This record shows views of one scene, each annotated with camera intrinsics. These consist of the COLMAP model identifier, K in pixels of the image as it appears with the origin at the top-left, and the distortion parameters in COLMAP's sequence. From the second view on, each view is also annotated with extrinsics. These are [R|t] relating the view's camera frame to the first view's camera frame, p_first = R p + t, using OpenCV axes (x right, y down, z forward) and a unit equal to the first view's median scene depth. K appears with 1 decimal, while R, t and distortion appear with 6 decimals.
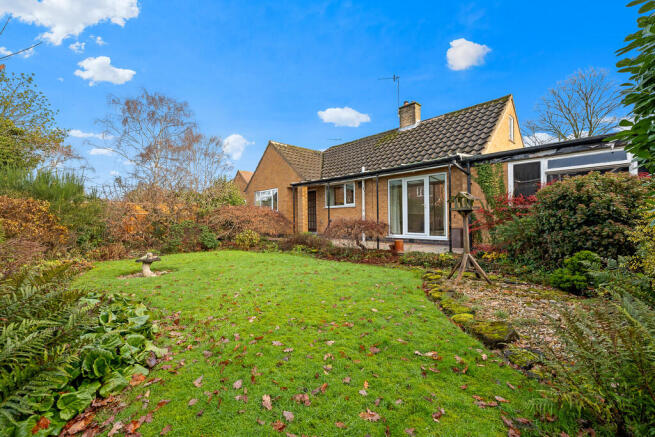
lens RADIAL K [[271.6, 0, 327.5], [0, 271.6, 218.5], [0, 0, 1]] dist [0.000868, 0.000027]
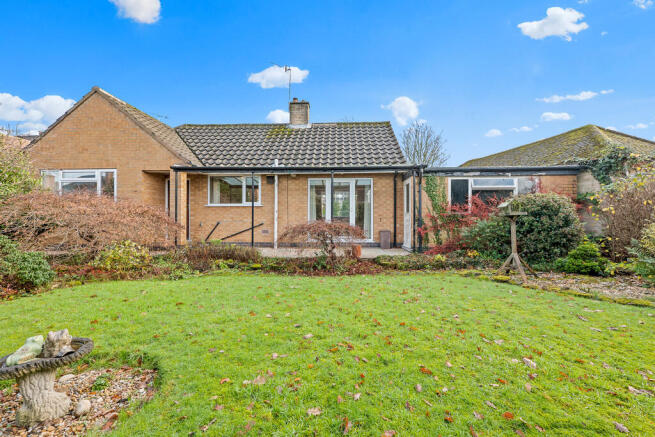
lens RADIAL K [[271.6, 0, 327.5], [0, 271.6, 218.5], [0, 0, 1]] dist [0.000868, 0.000027]
pose [[0.710067, 0.020369, 0.703840, -0.363072], [-0.010050, 0.999773, -0.018794, 0.006334], [-0.704063, 0.006272, 0.710110, 0.316066]]
